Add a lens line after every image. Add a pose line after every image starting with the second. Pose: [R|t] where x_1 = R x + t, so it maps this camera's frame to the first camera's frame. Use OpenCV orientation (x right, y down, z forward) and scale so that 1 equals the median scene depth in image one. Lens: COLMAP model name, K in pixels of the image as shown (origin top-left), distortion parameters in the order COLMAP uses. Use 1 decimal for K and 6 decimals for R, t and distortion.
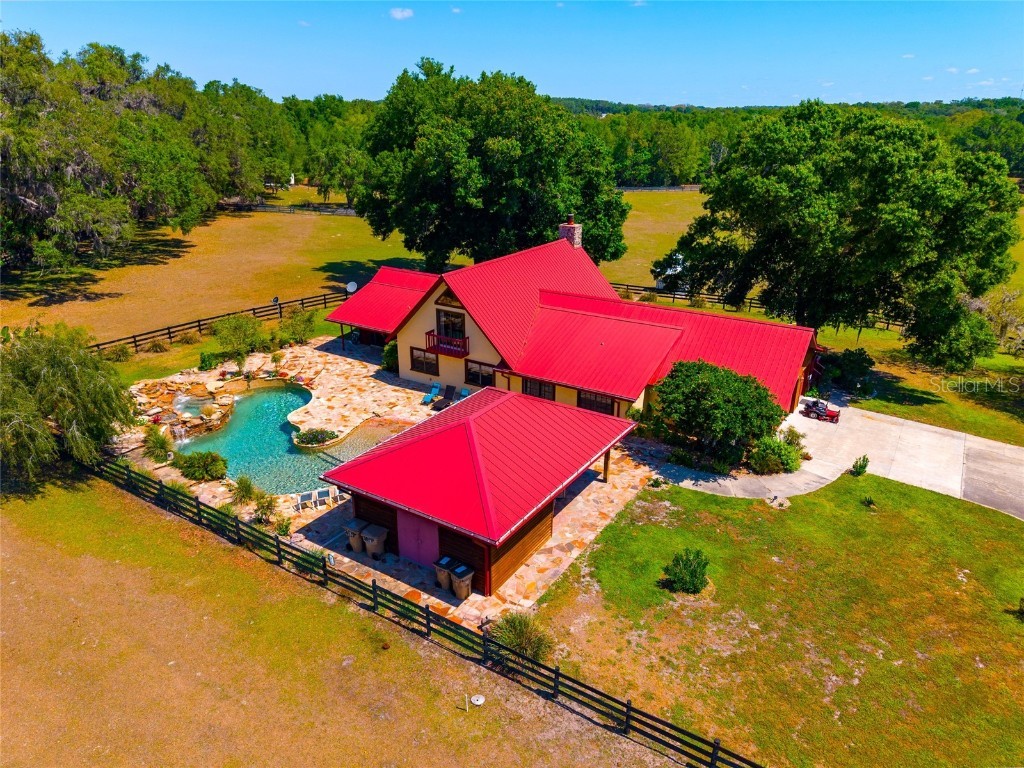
lens RADIAL K [[679.7, 0, 512.0], [0, 679.7, 384.0], [0, 0, 1]] dist [0.058019, -0.079343]
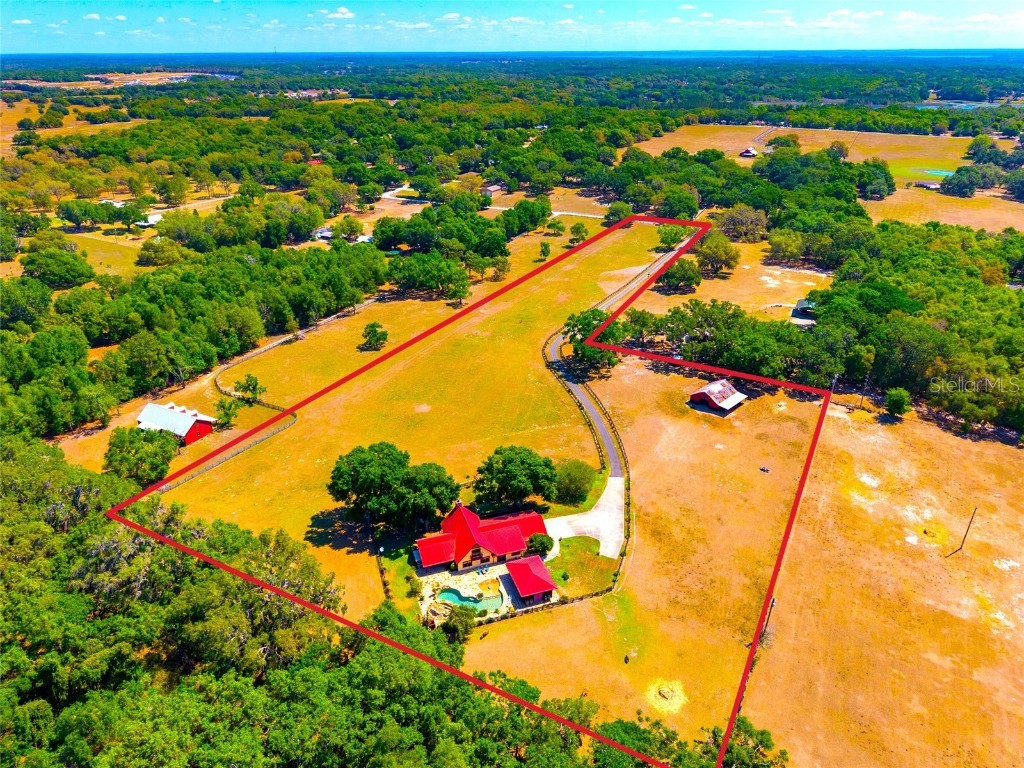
lens RADIAL K [[695.0, 0, 512.0], [0, 695.0, 384.0], [0, 0, 1]] dist [0.009407, -0.004678]
pose [[0.613195, -0.340711, 0.712677, -3.006414], [0.289860, 0.936316, 0.198228, -2.091152], [-0.734829, 0.085024, 0.672902, -2.291776]]
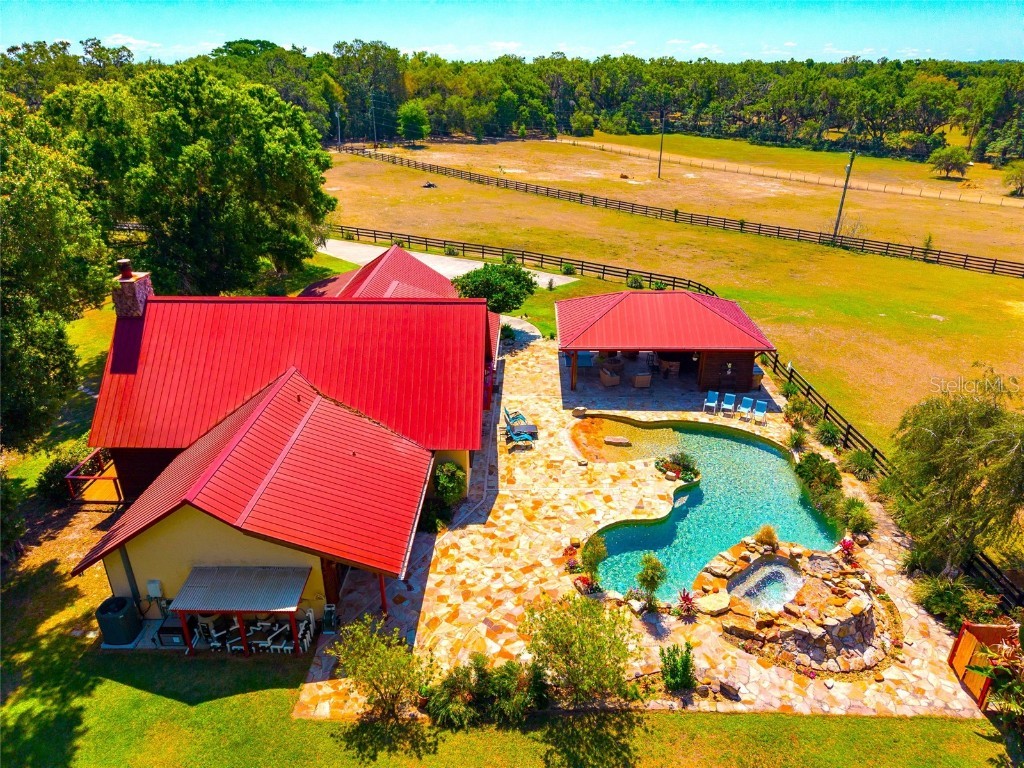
lens RADIAL K [[679.7, 0, 512.0], [0, 679.7, 384.0], [0, 0, 1]] dist [0.058019, -0.079343]
pose [[-0.524095, -0.354464, 0.774390, -0.894976], [0.309937, 0.767540, 0.561089, -0.605398], [-0.793261, 0.534076, -0.292403, 1.492095]]
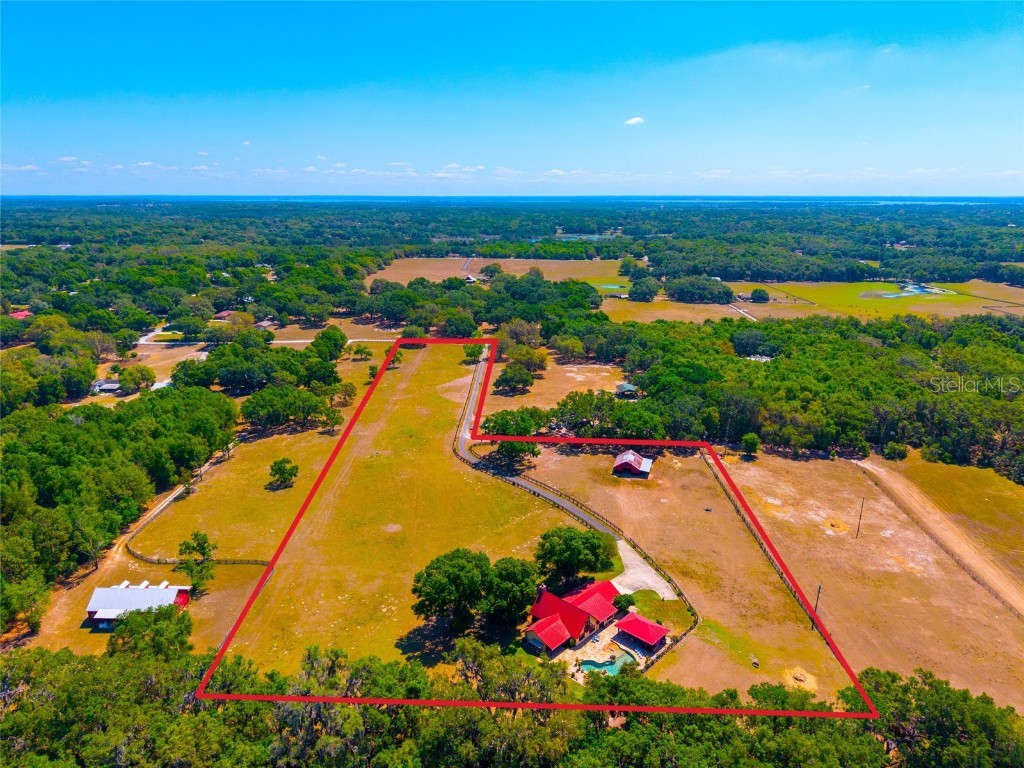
lens RADIAL K [[679.7, 0, 512.0], [0, 679.7, 384.0], [0, 0, 1]] dist [0.058019, -0.079343]
pose [[0.177627, -0.259670, 0.949221, -4.698640], [0.358242, 0.915440, 0.183391, -2.941133], [-0.916576, 0.307475, 0.255631, -0.118401]]
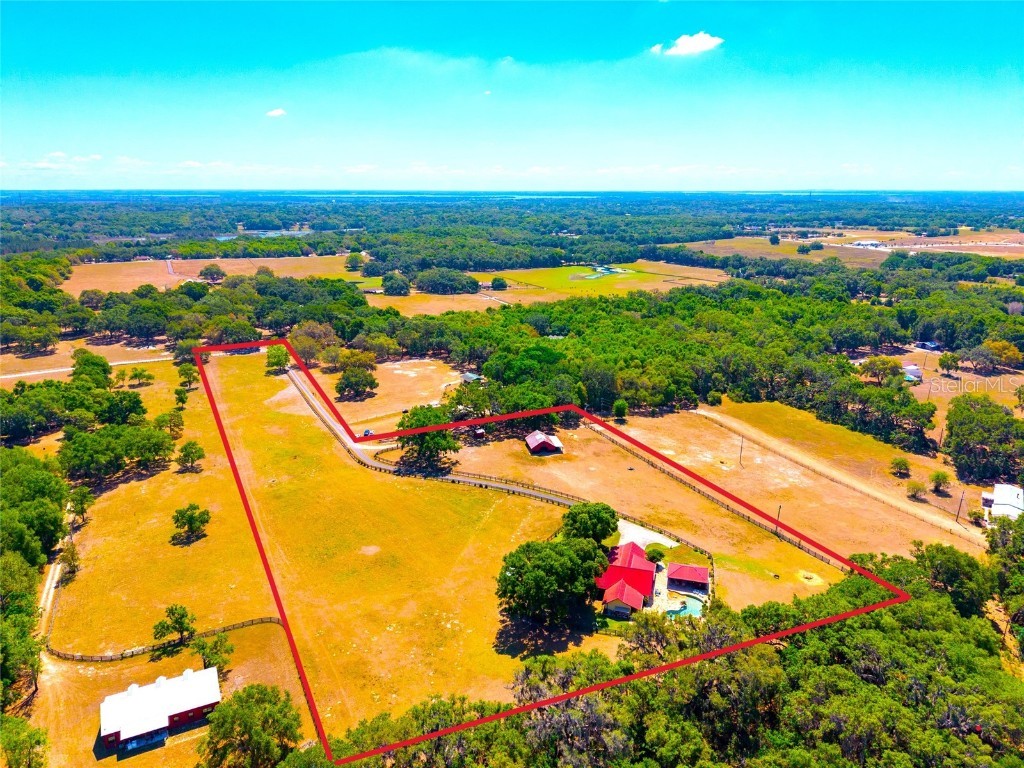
lens RADIAL K [[679.7, 0, 512.0], [0, 679.7, 384.0], [0, 0, 1]] dist [0.058019, -0.079343]
pose [[-0.298947, -0.258721, 0.918528, -4.617508], [0.348734, 0.866349, 0.357524, -3.992398], [-0.888265, 0.427203, -0.168768, 2.537390]]
